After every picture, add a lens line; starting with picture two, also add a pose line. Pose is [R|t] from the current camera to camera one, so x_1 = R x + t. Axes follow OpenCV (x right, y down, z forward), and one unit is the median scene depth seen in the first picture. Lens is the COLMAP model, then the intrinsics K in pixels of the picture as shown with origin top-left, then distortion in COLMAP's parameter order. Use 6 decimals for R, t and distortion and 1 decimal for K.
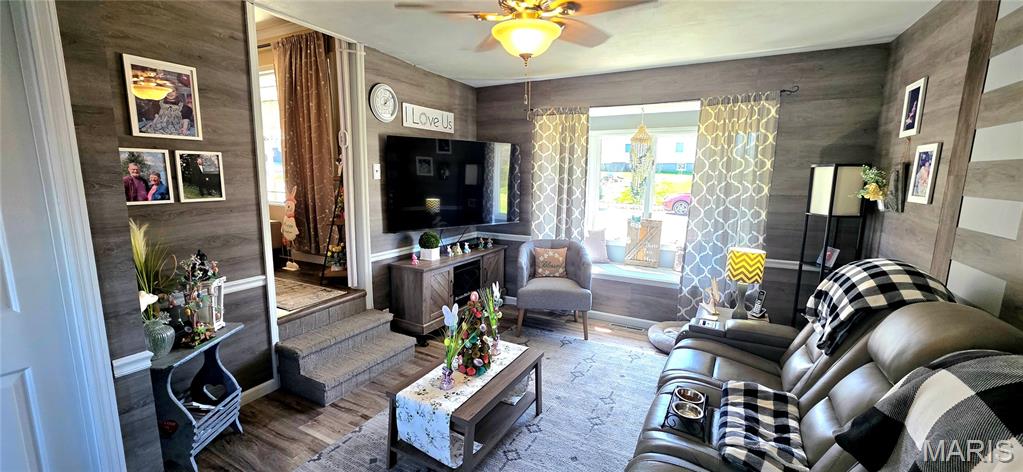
lens RADIAL K [[409.1, 0, 503.9], [0, 409.1, 237.7], [0, 0, 1]] dist [0.002545, -0.000492]
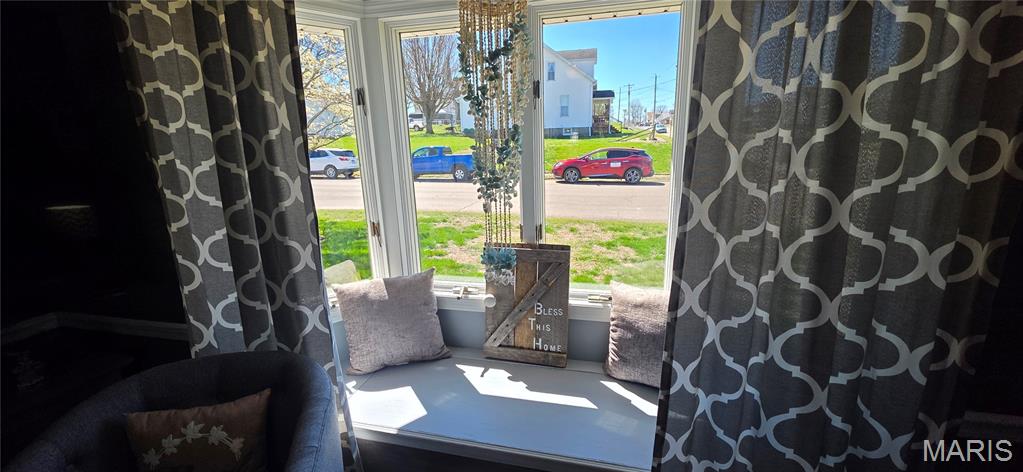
lens RADIAL K [[409.1, 0, 506.6], [0, 409.1, 241.7], [0, 0, 1]] dist [0.002545, -0.000492]
pose [[0.964715, -0.095422, 0.245396, 0.319891], [0.075774, 0.993206, 0.088318, -0.112435], [-0.252156, -0.066607, 0.965392, 0.873984]]
